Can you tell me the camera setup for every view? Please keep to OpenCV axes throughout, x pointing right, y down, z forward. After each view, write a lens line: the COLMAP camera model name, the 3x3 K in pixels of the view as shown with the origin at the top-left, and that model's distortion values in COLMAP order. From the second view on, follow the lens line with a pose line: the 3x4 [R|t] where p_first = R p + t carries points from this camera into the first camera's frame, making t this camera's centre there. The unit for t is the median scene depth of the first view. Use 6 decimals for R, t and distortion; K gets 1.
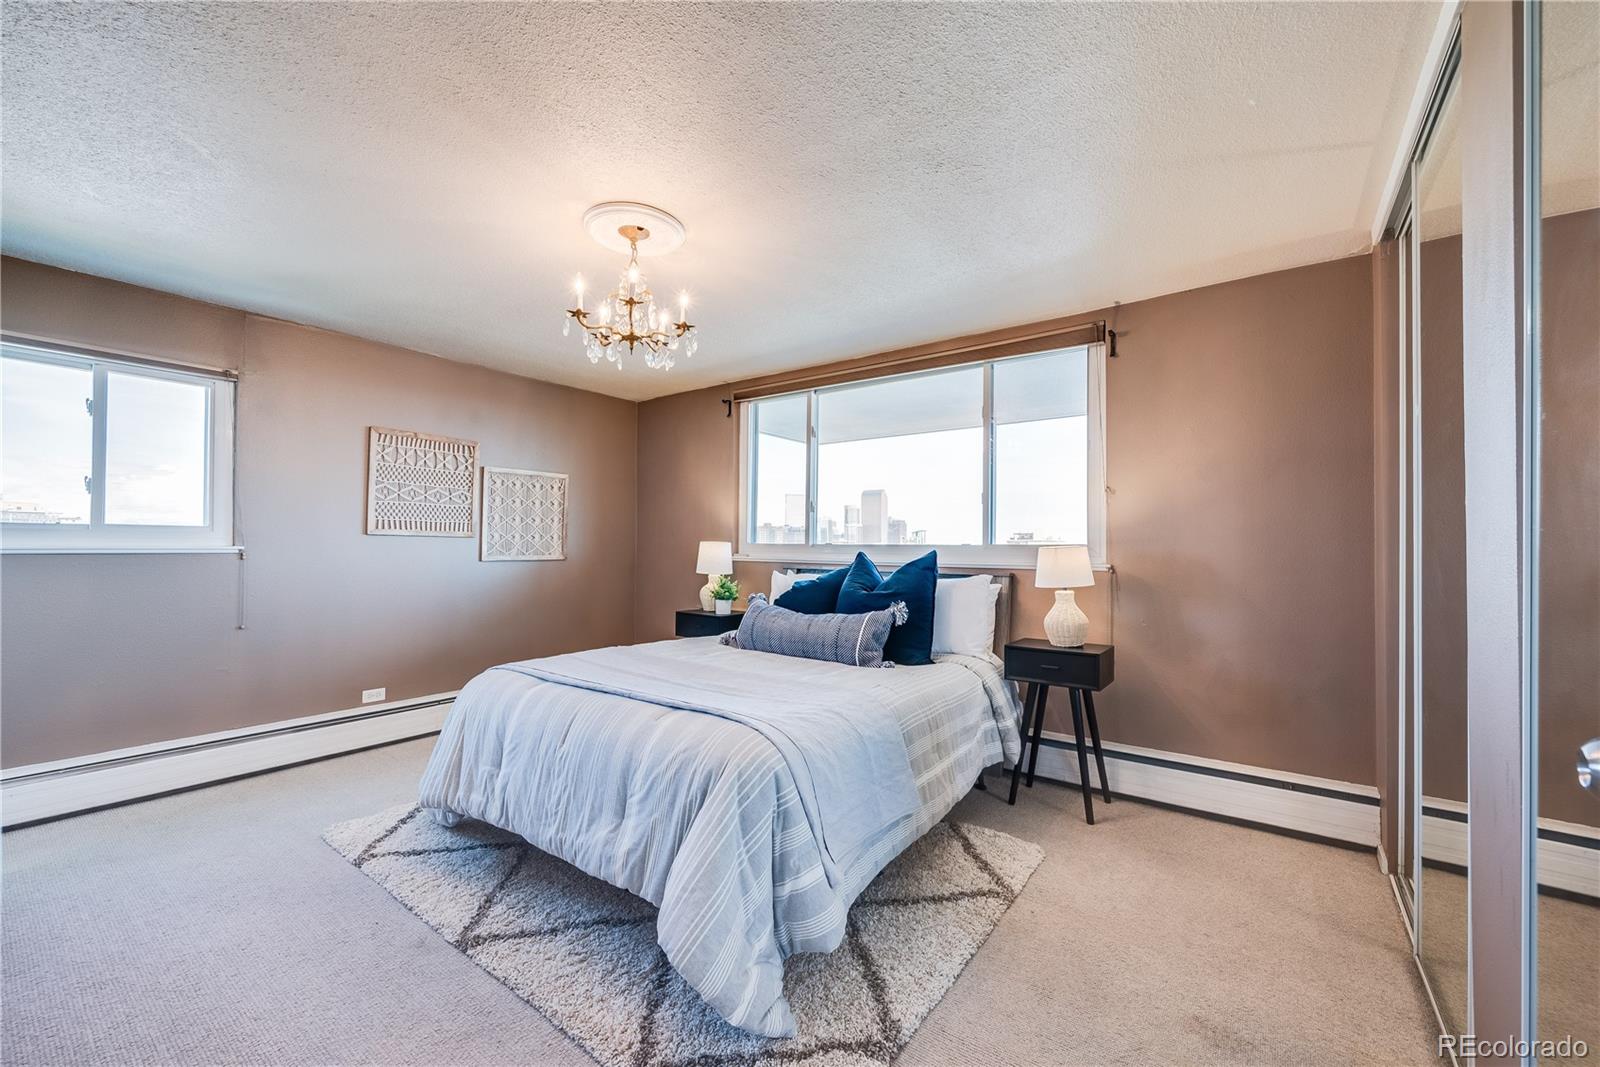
lens RADIAL K [[633.8, 0, 809.7], [0, 633.8, 537.9], [0, 0, 1]] dist [0.000385, -0.000009]
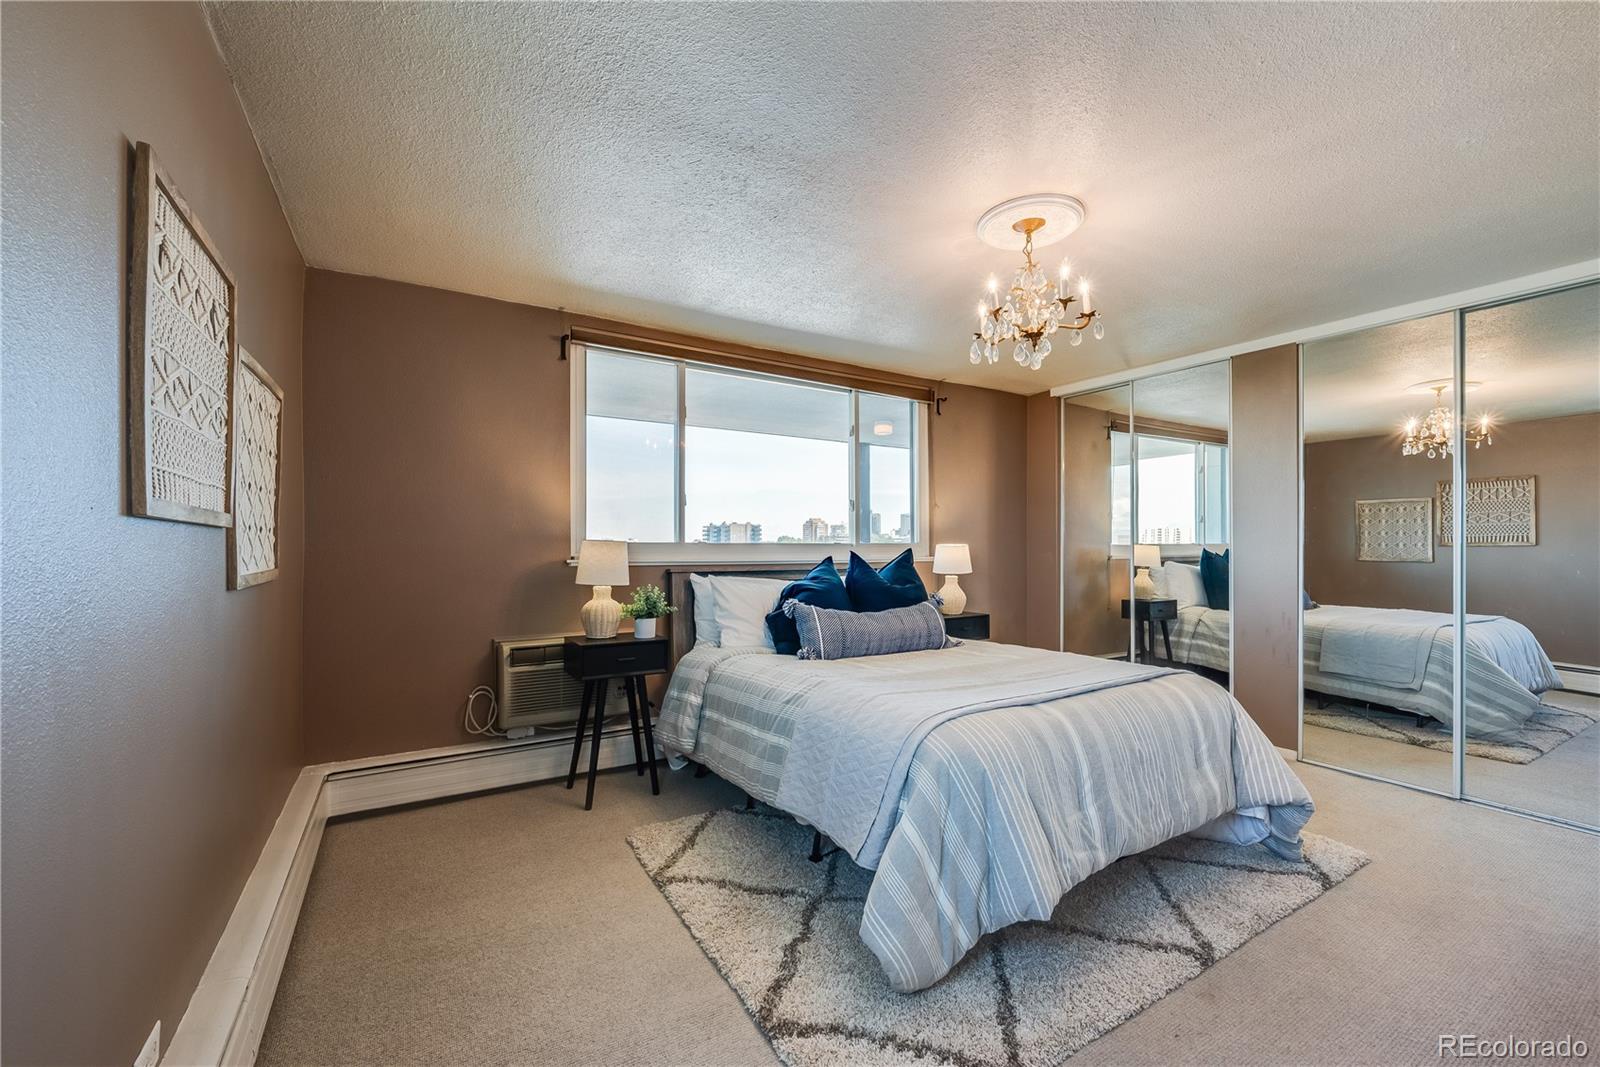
lens RADIAL K [[633.8, 0, 809.7], [0, 633.8, 537.9], [0, 0, 1]] dist [0.000385, -0.000009]
pose [[0.392039, 0.004447, 0.919938, -0.841964], [-0.015633, 0.999876, 0.001828, 0.000512], [-0.919816, -0.015098, 0.392060, 0.596122]]
